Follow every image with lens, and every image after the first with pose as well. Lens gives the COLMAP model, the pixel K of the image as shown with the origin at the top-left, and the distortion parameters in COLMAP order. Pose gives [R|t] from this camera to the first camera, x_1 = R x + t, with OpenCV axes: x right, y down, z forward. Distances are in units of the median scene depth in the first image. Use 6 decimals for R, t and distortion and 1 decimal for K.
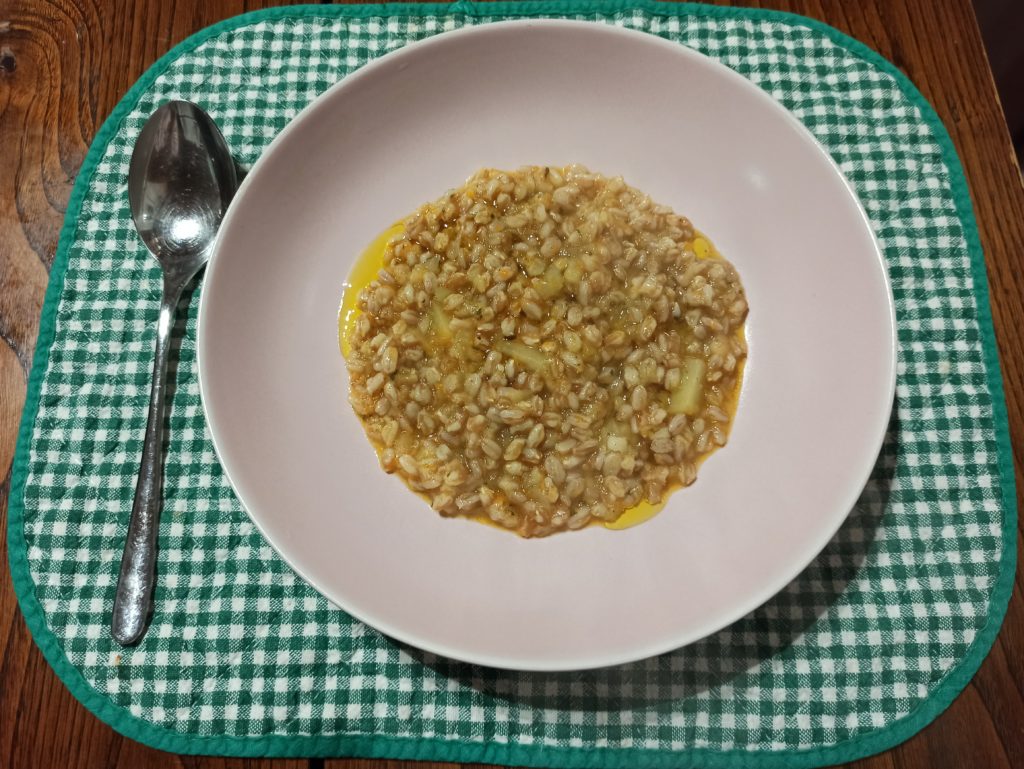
lens RADIAL K [[770.1, 0, 515.2], [0, 770.1, 377.9], [0, 0, 1]] dist [-0.011954, 0.003553]
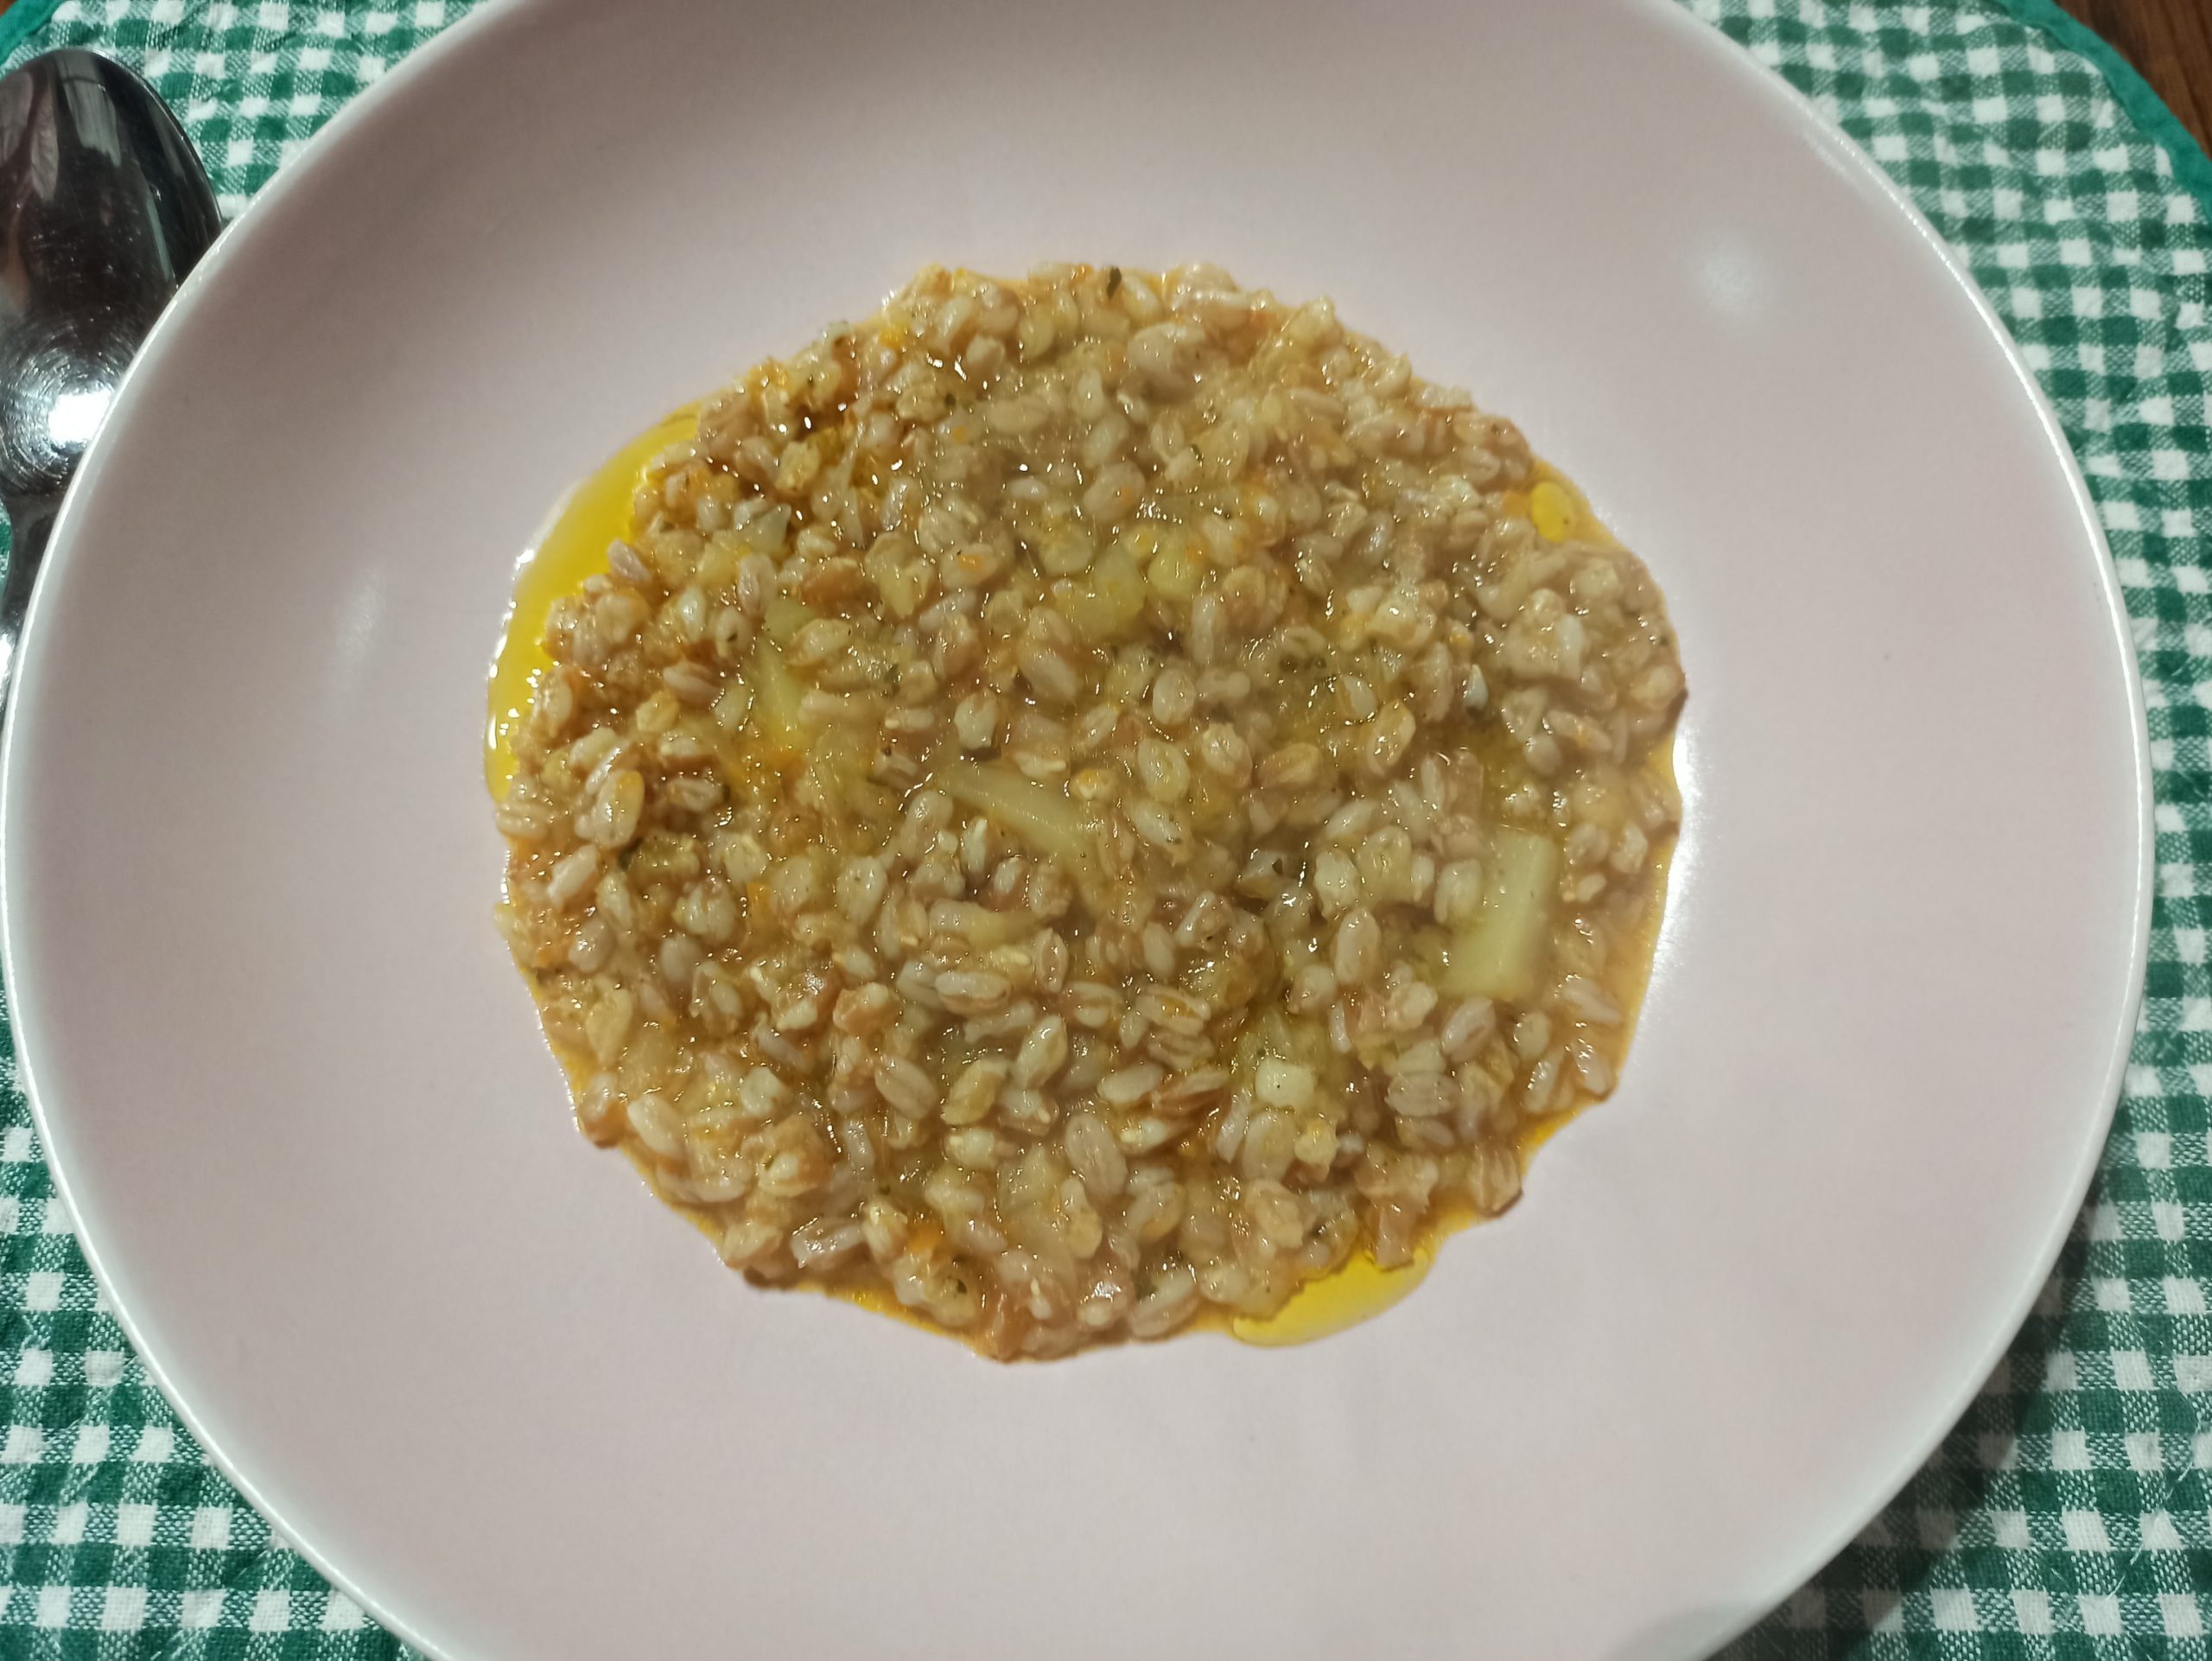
lens RADIAL K [[1663.6, 0, 1097.5], [0, 1663.6, 842.6], [0, 0, 1]] dist [-0.011954, 0.003553]
pose [[0.999460, 0.032670, -0.003623, 0.048343], [-0.032673, 0.999466, -0.000746, -0.014252], [0.003597, 0.000864, 0.999993, 0.269947]]
